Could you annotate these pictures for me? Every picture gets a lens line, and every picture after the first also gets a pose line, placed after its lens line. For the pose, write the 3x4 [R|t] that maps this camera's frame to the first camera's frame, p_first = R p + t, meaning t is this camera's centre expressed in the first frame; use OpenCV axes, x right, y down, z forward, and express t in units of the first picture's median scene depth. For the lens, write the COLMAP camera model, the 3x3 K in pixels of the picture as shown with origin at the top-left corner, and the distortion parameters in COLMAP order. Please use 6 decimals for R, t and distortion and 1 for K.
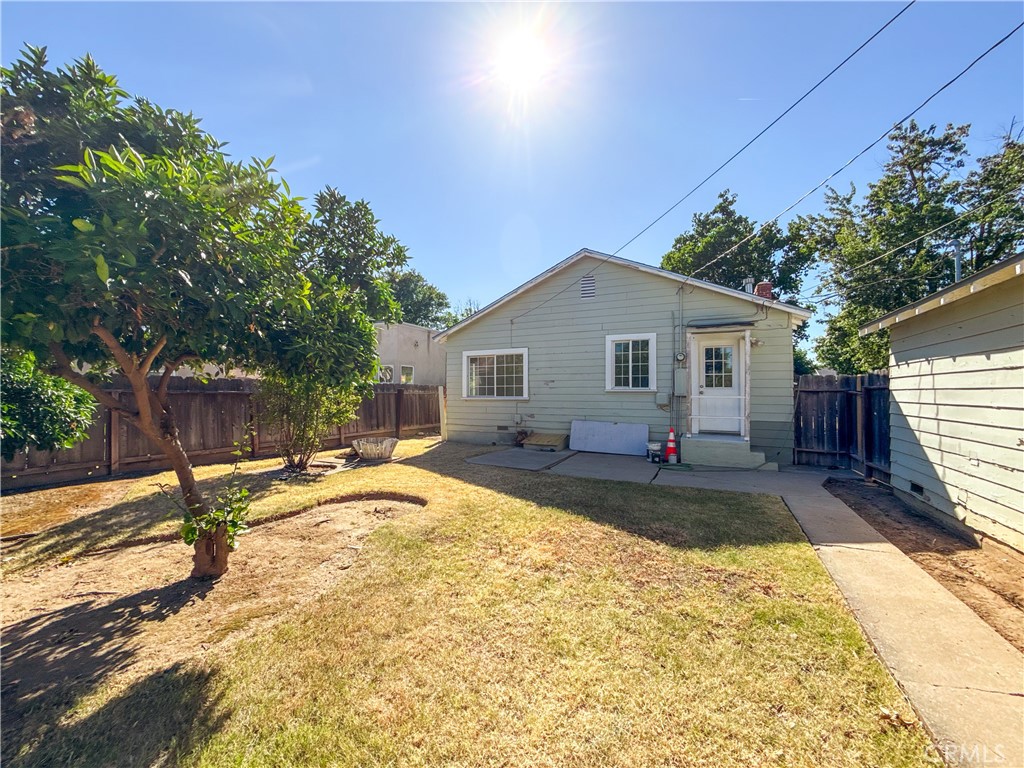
lens RADIAL K [[409.5, 0, 501.3], [0, 409.5, 384.6], [0, 0, 1]] dist [-0.002218, 0.000067]
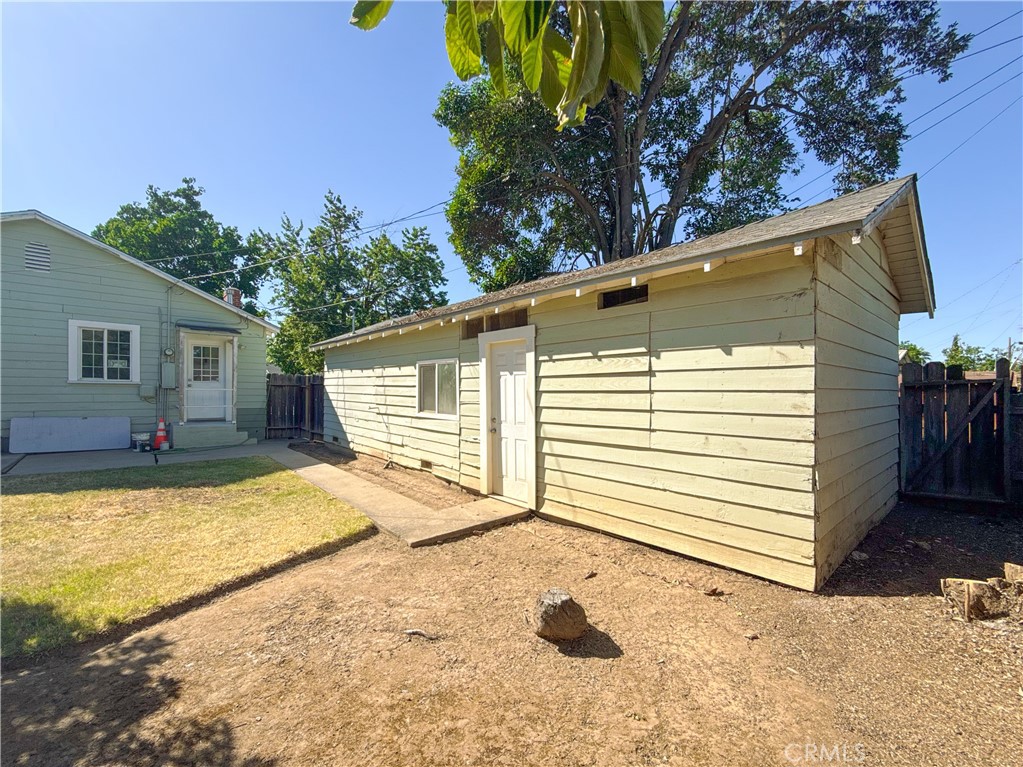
lens RADIAL K [[426.2, 0, 512.8], [0, 426.2, 389.5], [0, 0, 1]] dist [-0.003766, -0.000119]
pose [[0.367367, 0.002760, 0.930072, -0.267958], [-0.028467, 0.999560, 0.008278, -0.004328], [-0.929640, -0.029518, 0.367284, -0.249910]]
